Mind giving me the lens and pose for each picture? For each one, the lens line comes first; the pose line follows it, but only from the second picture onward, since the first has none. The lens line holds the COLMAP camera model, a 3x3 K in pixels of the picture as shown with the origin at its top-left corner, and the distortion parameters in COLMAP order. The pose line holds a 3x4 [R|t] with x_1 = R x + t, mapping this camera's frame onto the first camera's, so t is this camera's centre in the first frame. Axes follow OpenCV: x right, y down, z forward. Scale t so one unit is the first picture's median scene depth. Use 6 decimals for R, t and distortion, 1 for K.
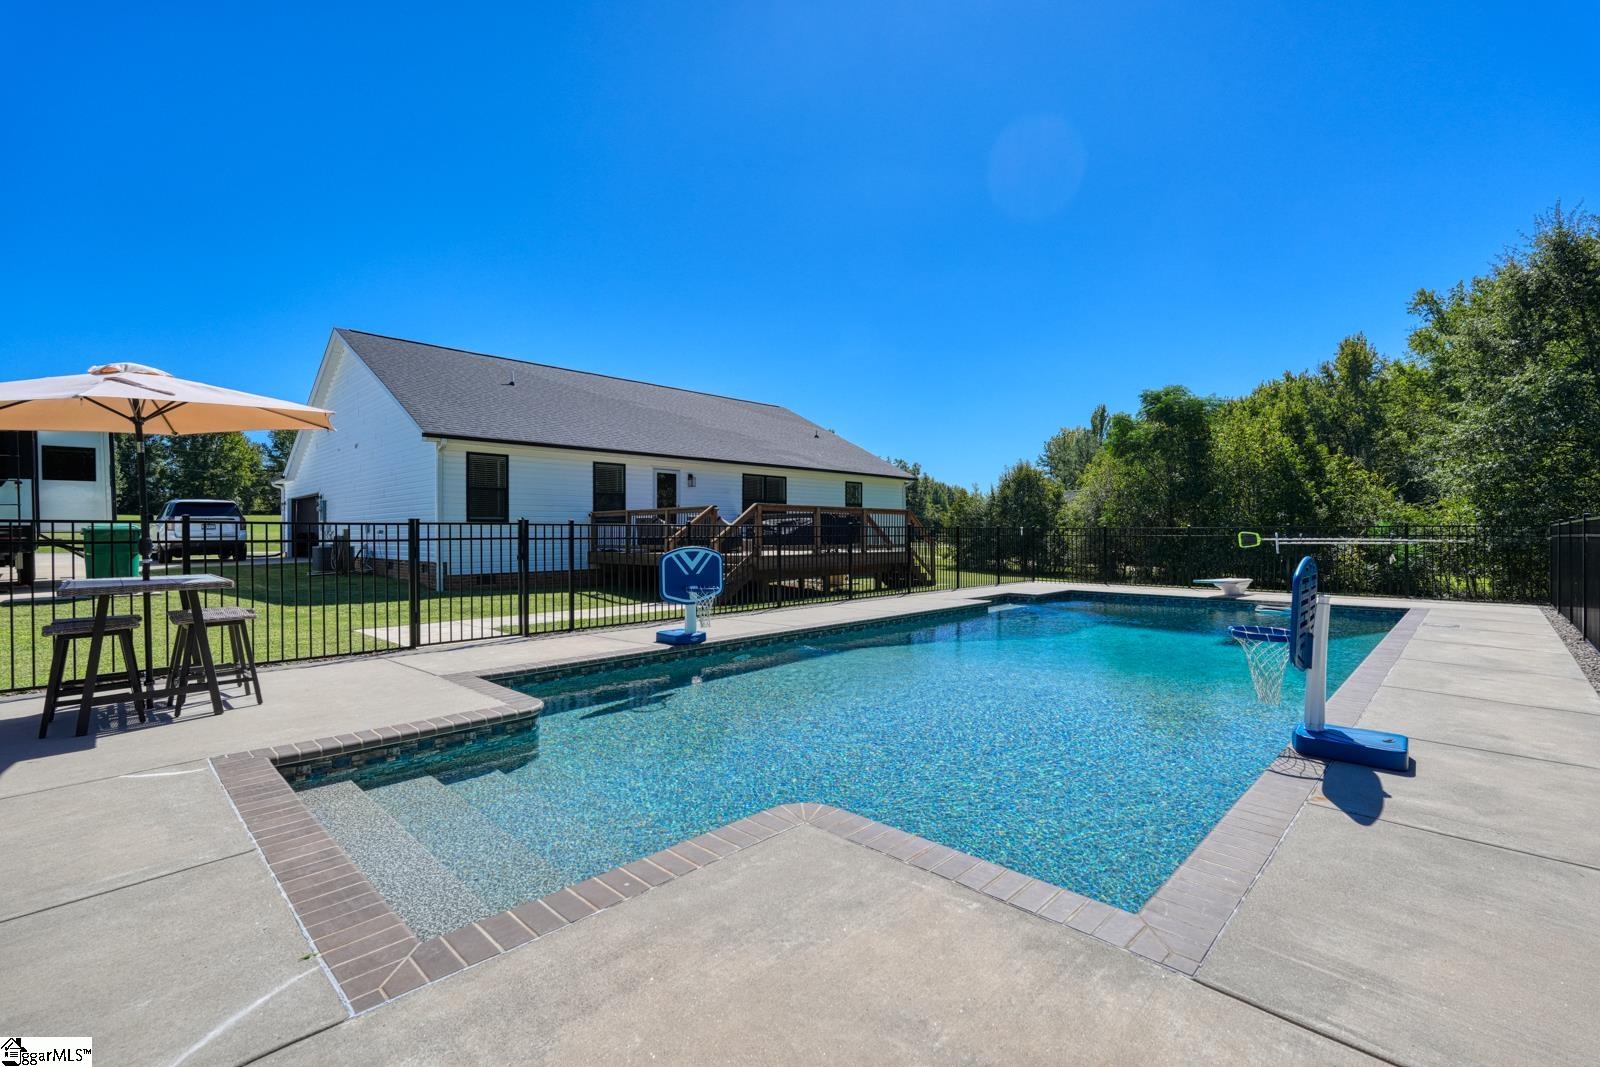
lens RADIAL K [[704.3, 0, 823.8], [0, 704.3, 535.1], [0, 0, 1]] dist [0.000061, 0.000066]
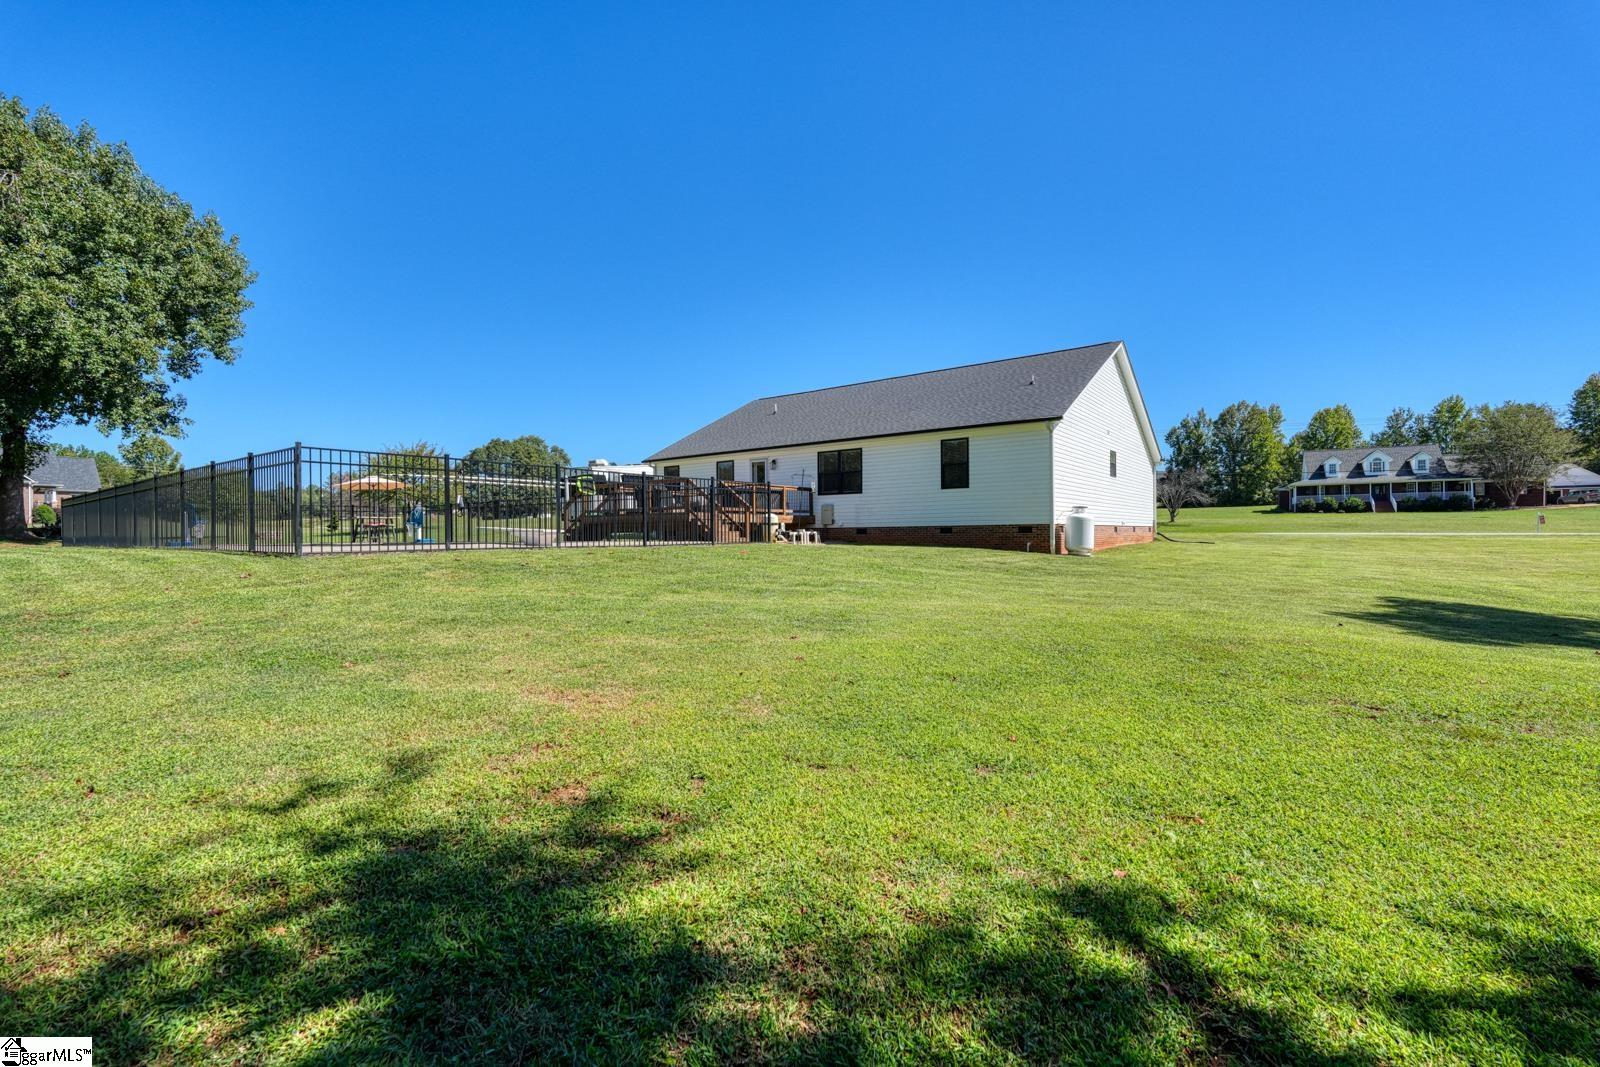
lens RADIAL K [[695.8, 0, 804.6], [0, 695.8, 528.0], [0, 0, 1]] dist [0.003840, 0.000763]
pose [[0.101327, -0.002749, -0.994849, 1.253110], [0.005097, 0.999984, -0.002244, 0.050427], [0.994840, -0.004844, 0.101339, 1.031843]]
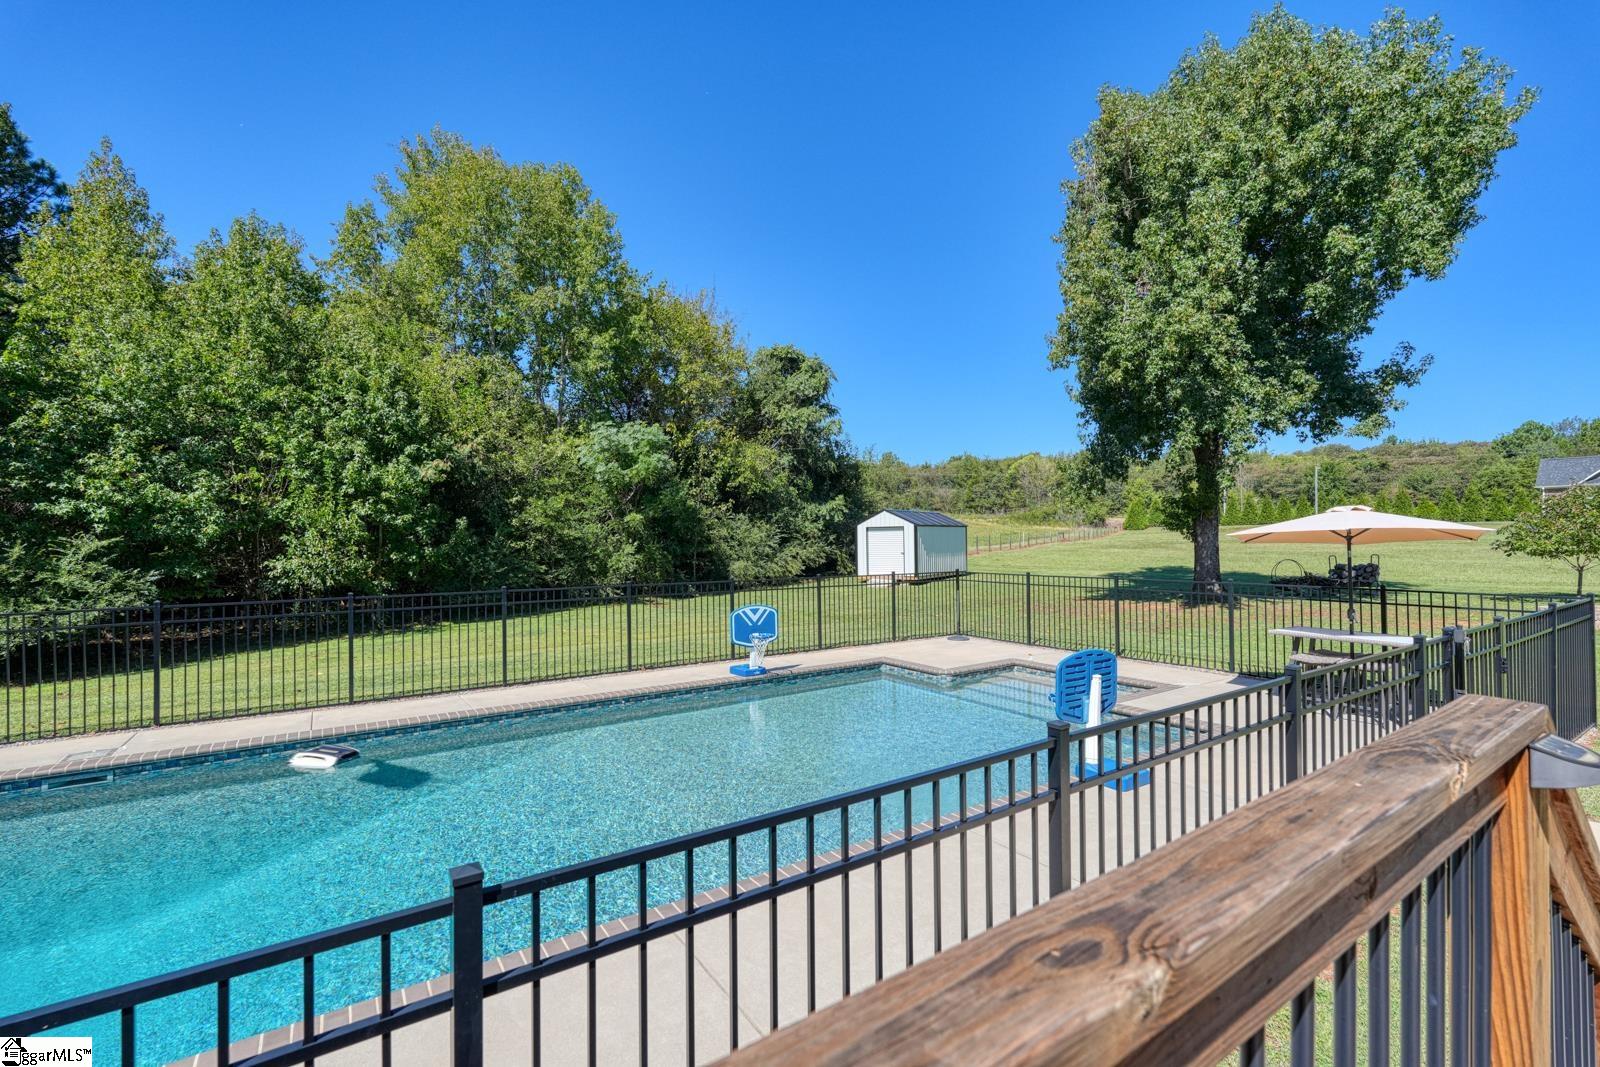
lens RADIAL K [[698.5, 0, 803.4], [0, 698.5, 531.0], [0, 0, 1]] dist [0.002467, 0.000015]
pose [[-0.974381, 0.016220, 0.224319, -0.034013], [0.014309, 0.999846, -0.010143, -0.050682], [-0.224449, -0.006673, -0.974463, 0.834343]]
